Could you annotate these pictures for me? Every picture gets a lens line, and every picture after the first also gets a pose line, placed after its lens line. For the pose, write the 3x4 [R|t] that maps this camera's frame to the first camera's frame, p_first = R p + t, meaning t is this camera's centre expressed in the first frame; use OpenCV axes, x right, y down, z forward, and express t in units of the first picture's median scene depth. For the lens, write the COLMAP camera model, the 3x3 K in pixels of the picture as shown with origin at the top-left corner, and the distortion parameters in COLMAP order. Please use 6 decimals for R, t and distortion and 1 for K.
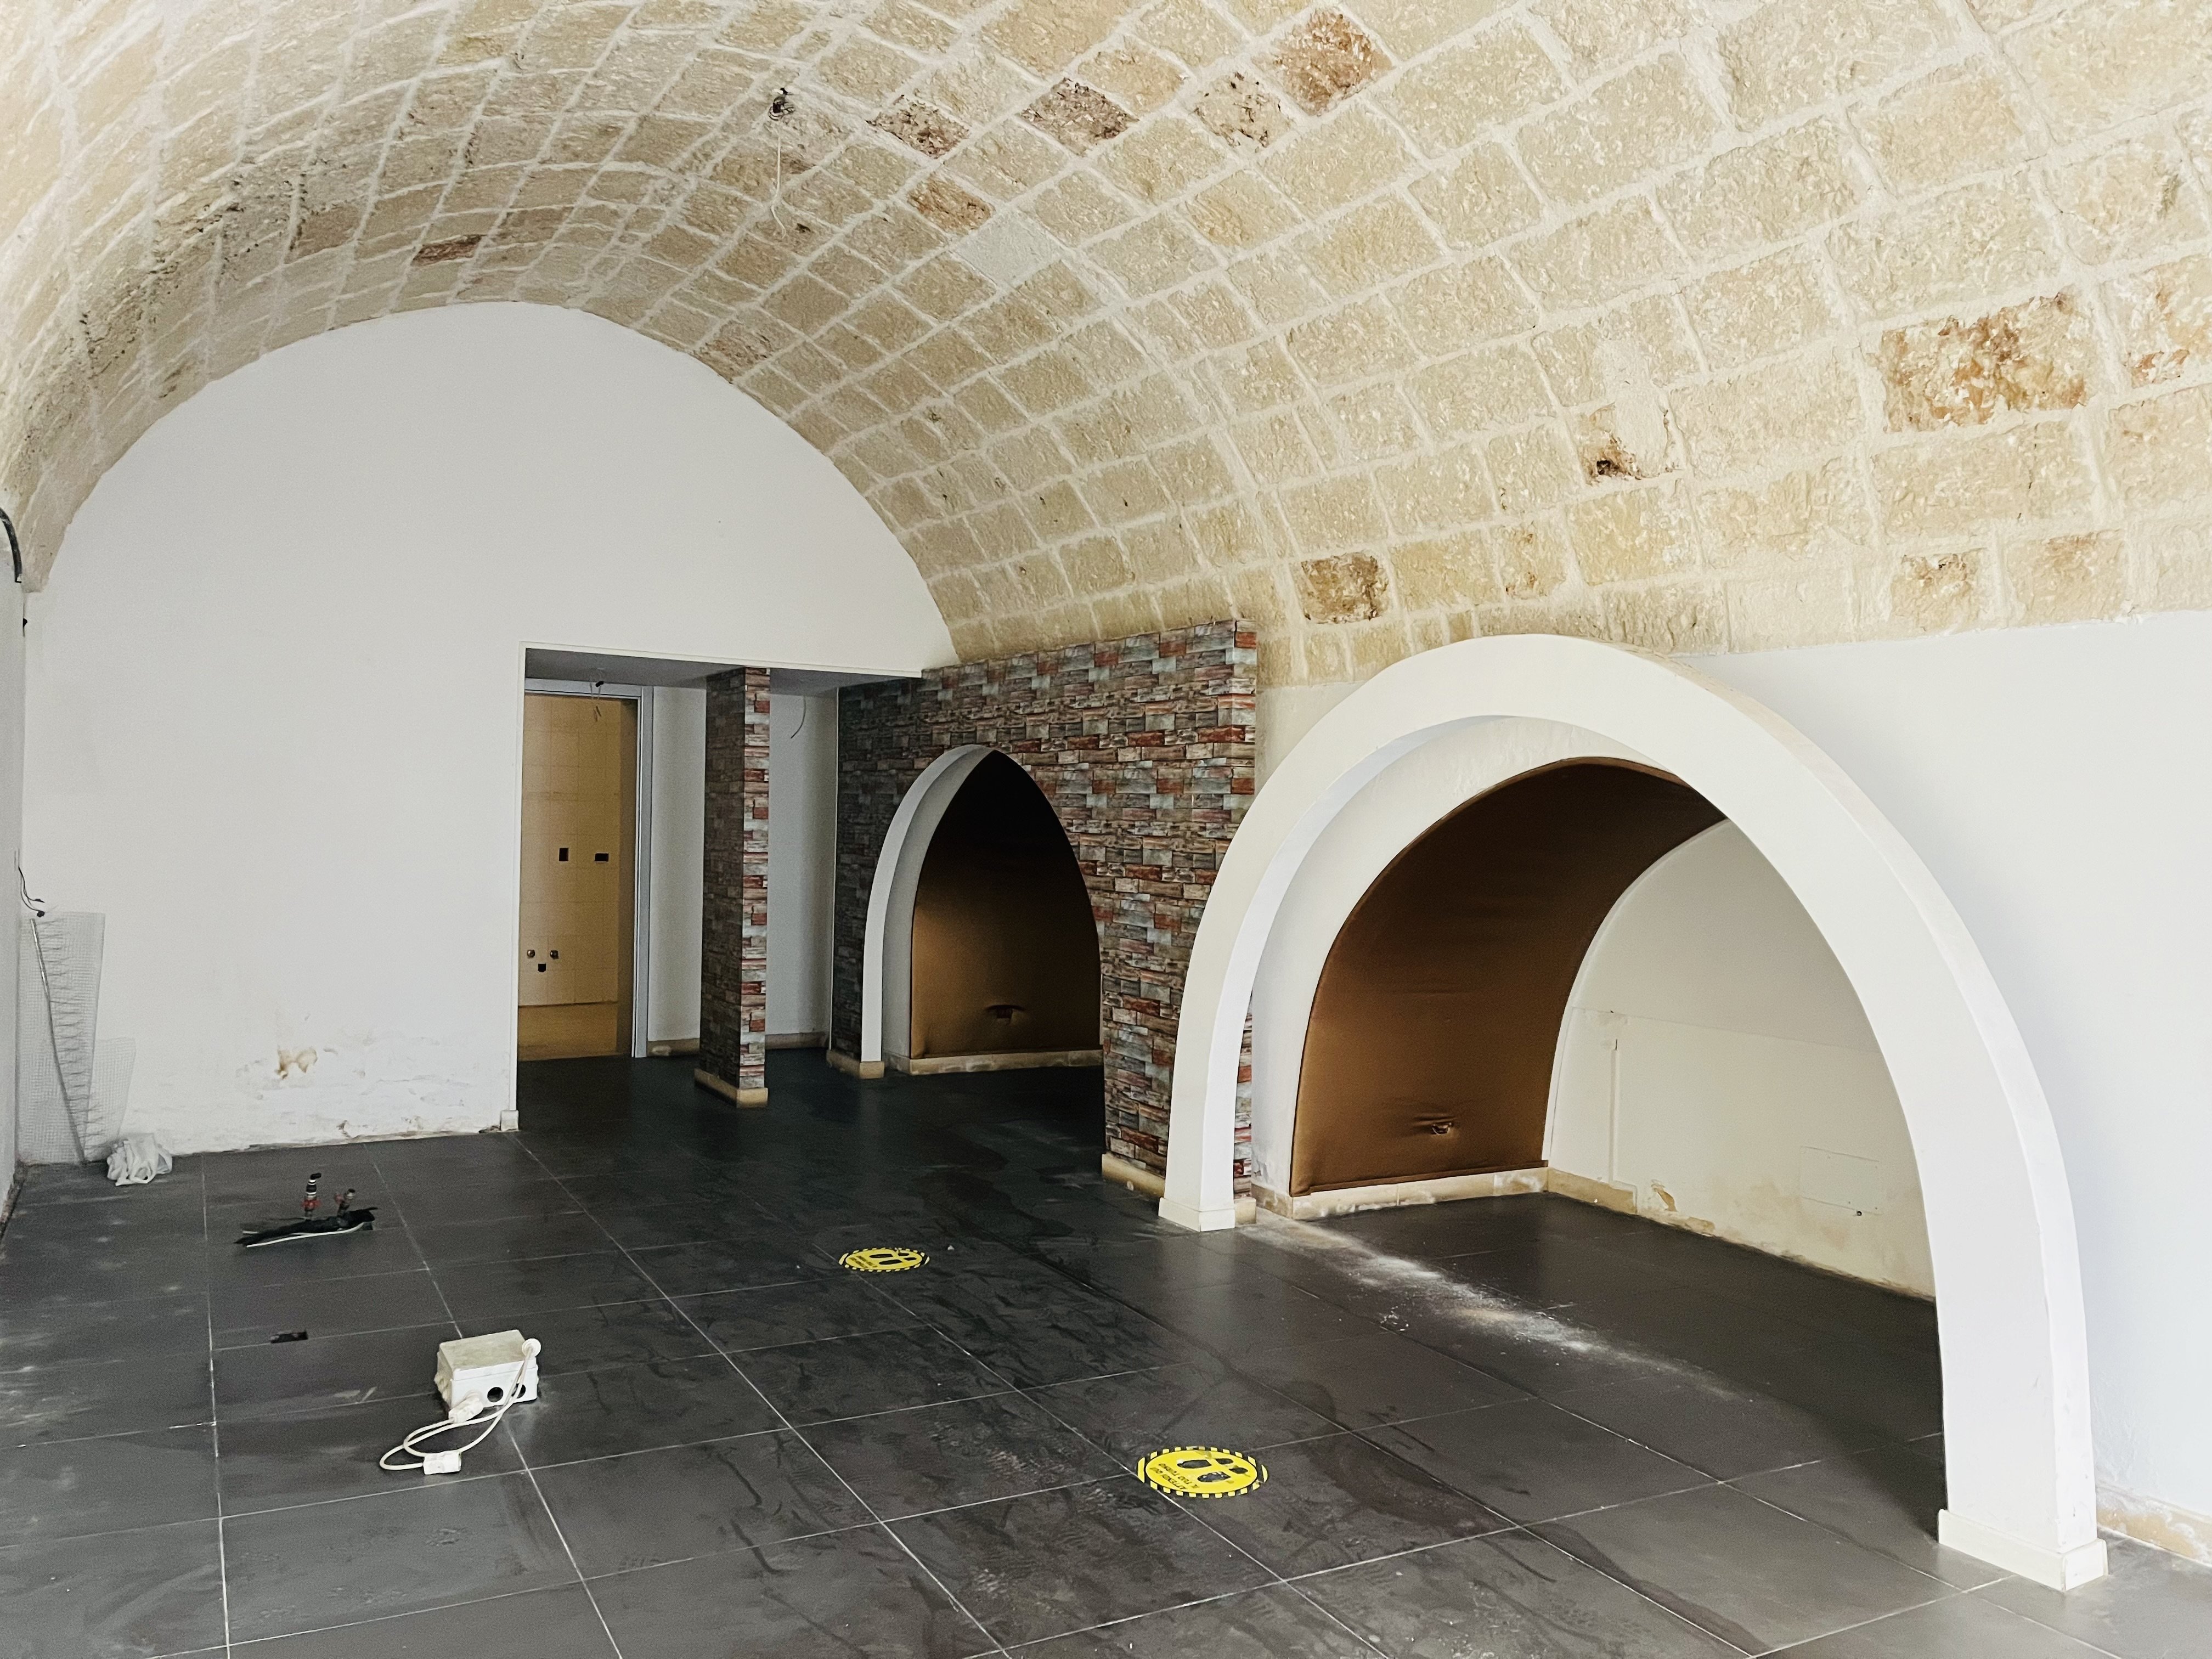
lens RADIAL K [[1692.2, 0, 1107.0], [0, 1692.2, 844.1], [0, 0, 1]] dist [0.076182, -0.107336]
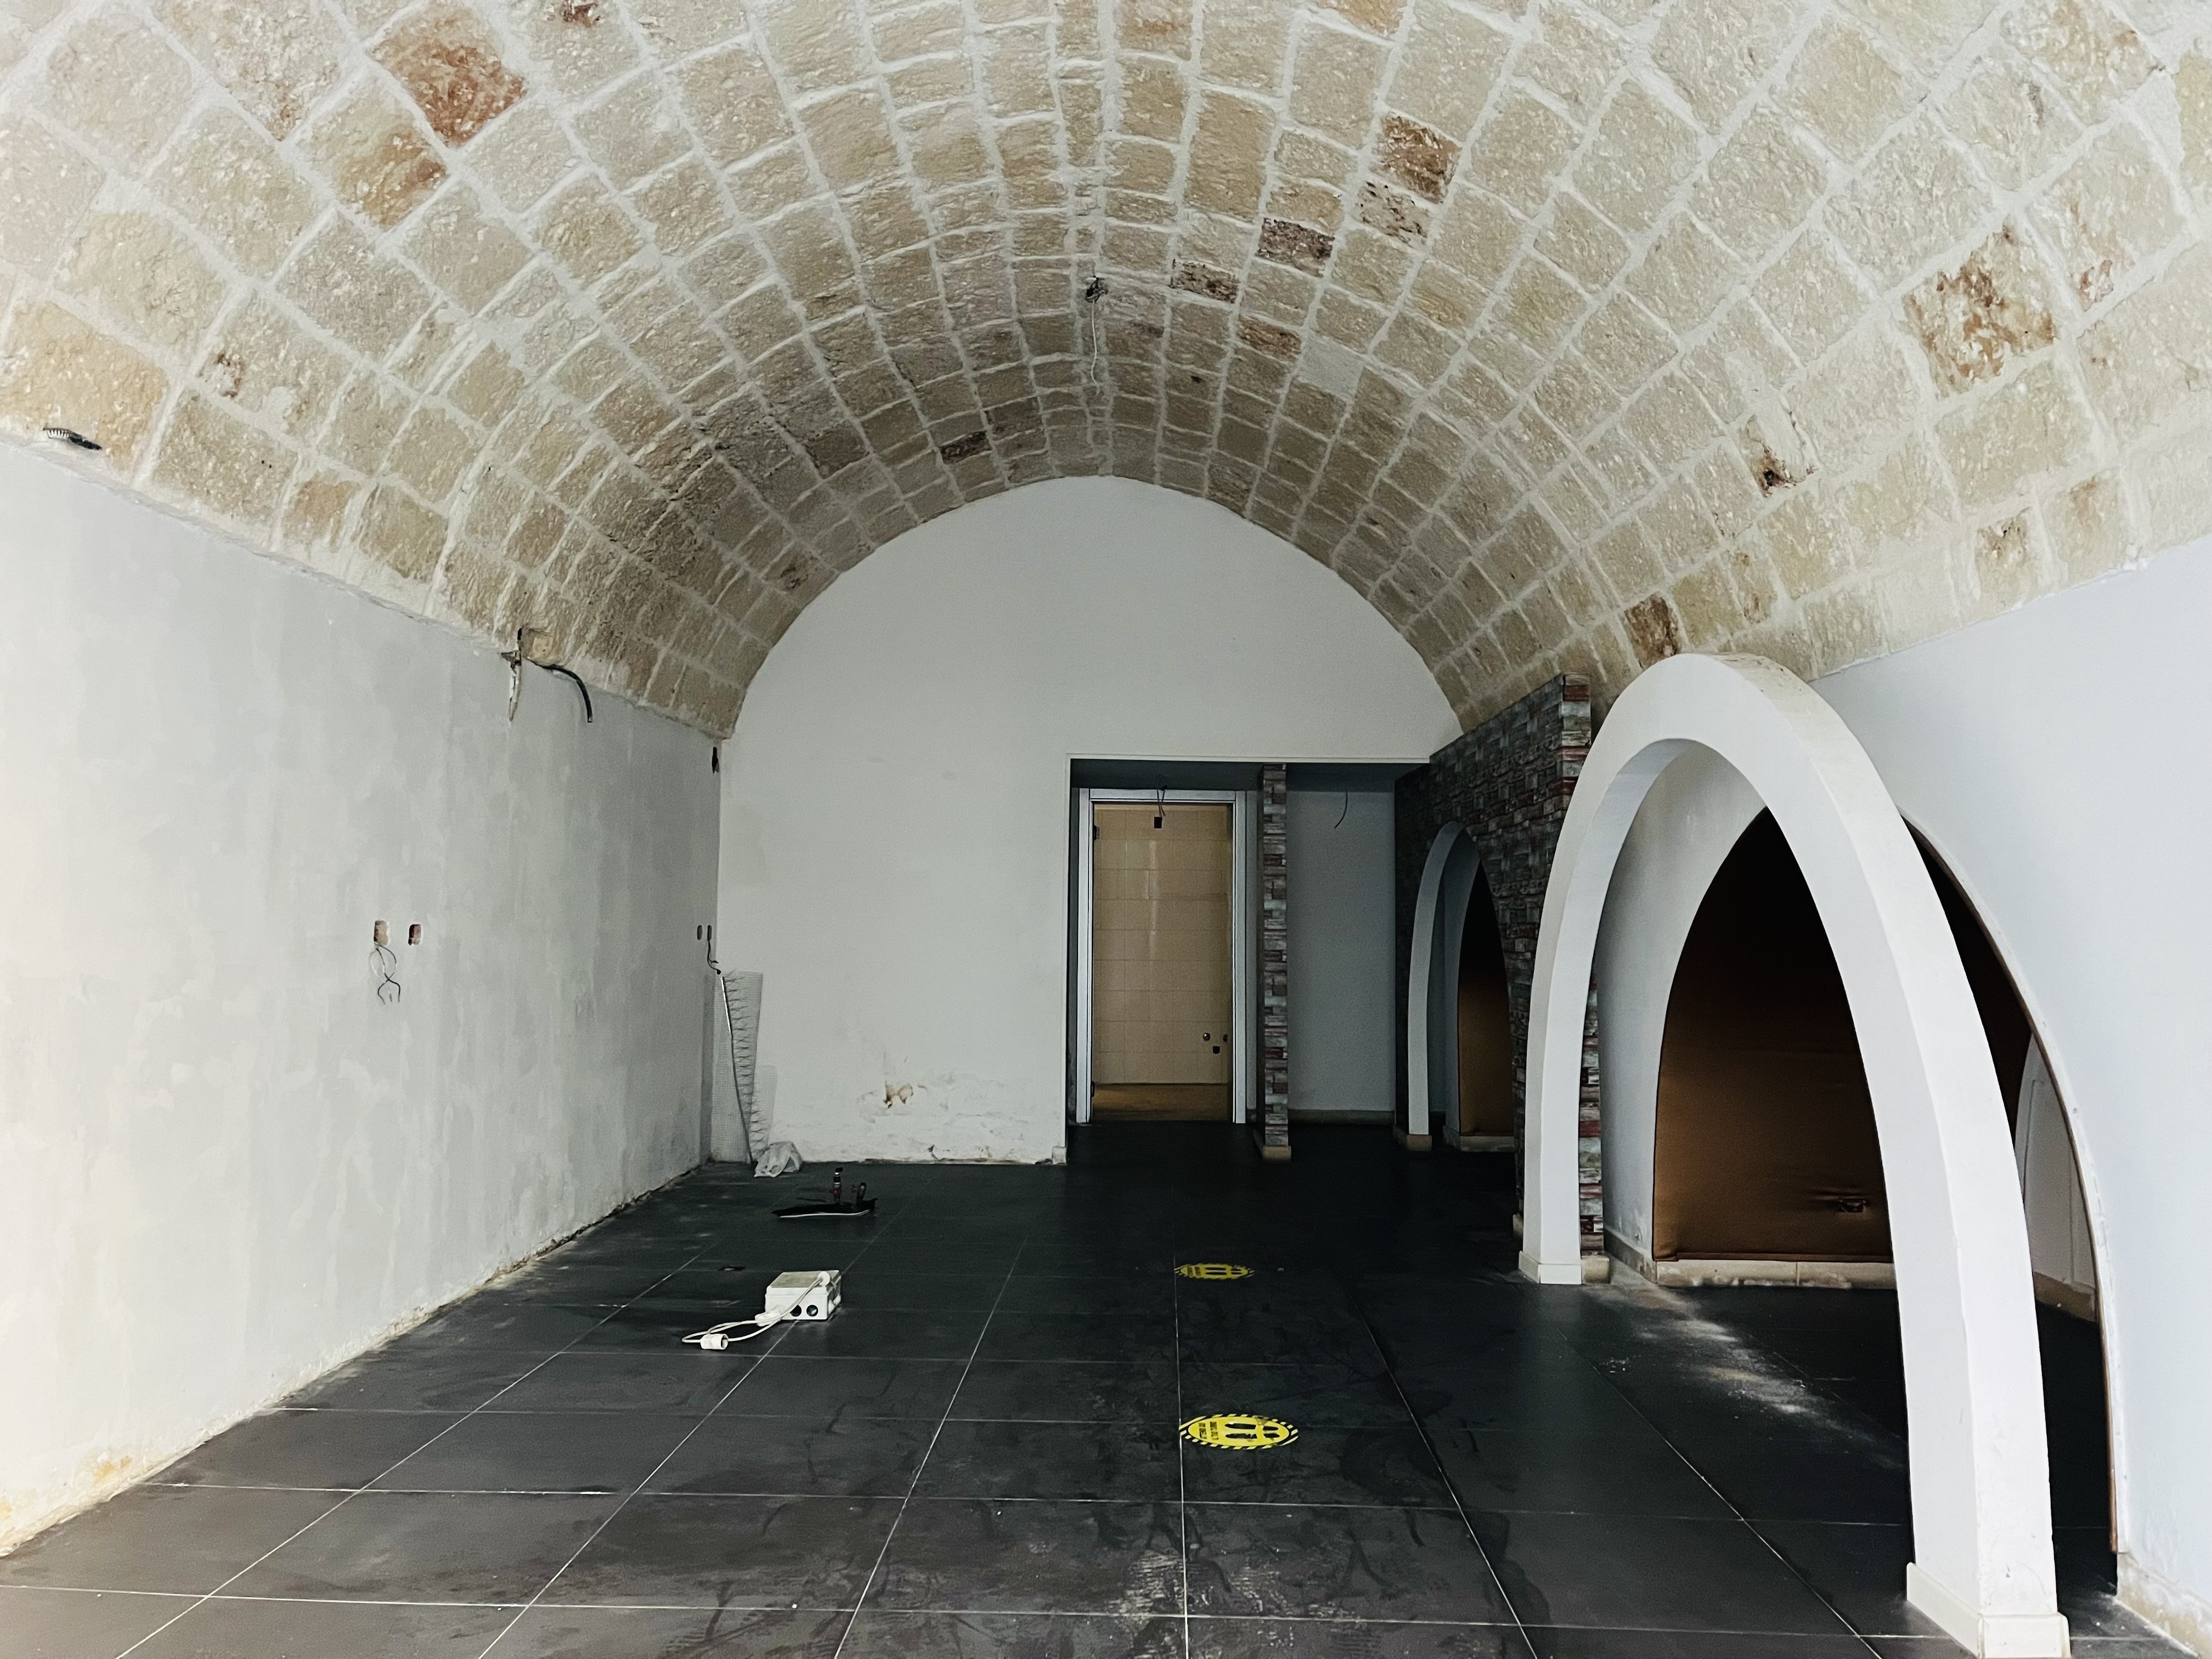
lens RADIAL K [[1692.2, 0, 1107.0], [0, 1692.2, 844.1], [0, 0, 1]] dist [0.076182, -0.107336]
pose [[0.860091, -0.041455, -0.508453, 0.445666], [0.001721, 0.996923, -0.078369, 0.060673], [0.510138, 0.066530, 0.857516, -0.010084]]
